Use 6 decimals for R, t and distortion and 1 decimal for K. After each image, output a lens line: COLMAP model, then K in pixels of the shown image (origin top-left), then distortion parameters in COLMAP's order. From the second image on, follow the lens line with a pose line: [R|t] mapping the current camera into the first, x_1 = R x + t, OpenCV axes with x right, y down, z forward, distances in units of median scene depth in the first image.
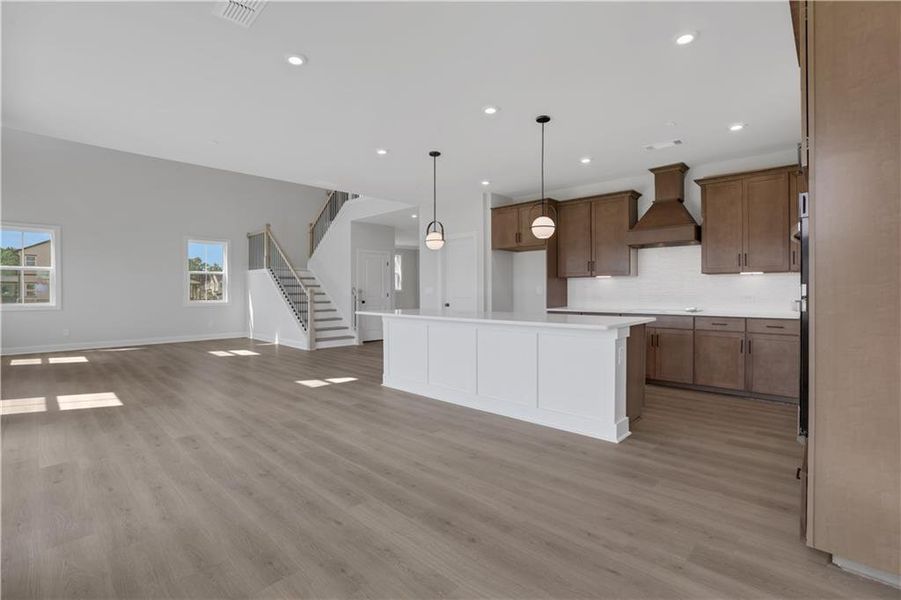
lens RADIAL K [[418.4, 0, 439.2], [0, 418.4, 291.6], [0, 0, 1]] dist [-0.063750, 0.030493]
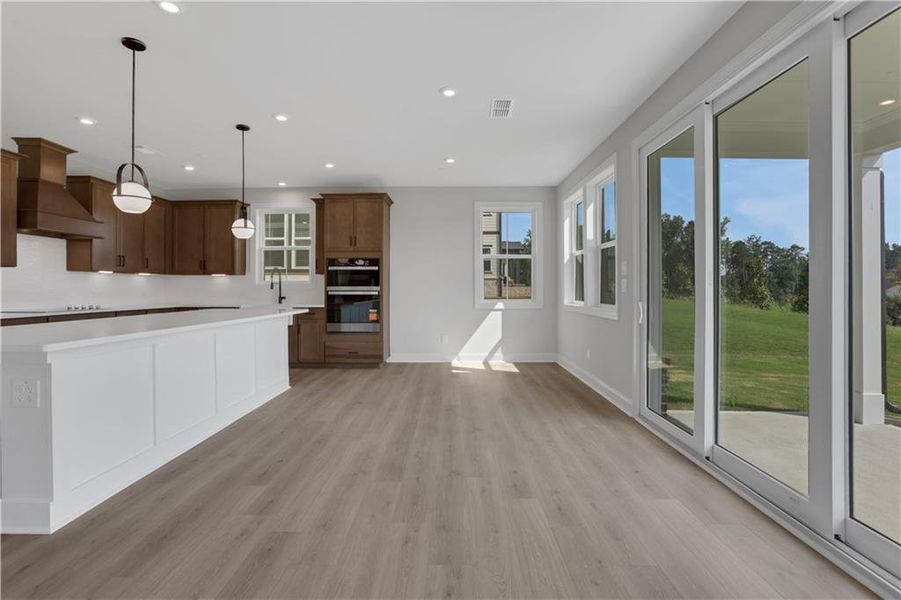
lens RADIAL K [[418.4, 0, 439.2], [0, 418.4, 291.6], [0, 0, 1]] dist [-0.063750, 0.030493]
pose [[-0.681236, -0.006115, 0.732039, -1.020592], [0.000499, 0.999961, 0.008817, -0.000233], [-0.732064, 0.006372, -0.681206, 1.555909]]
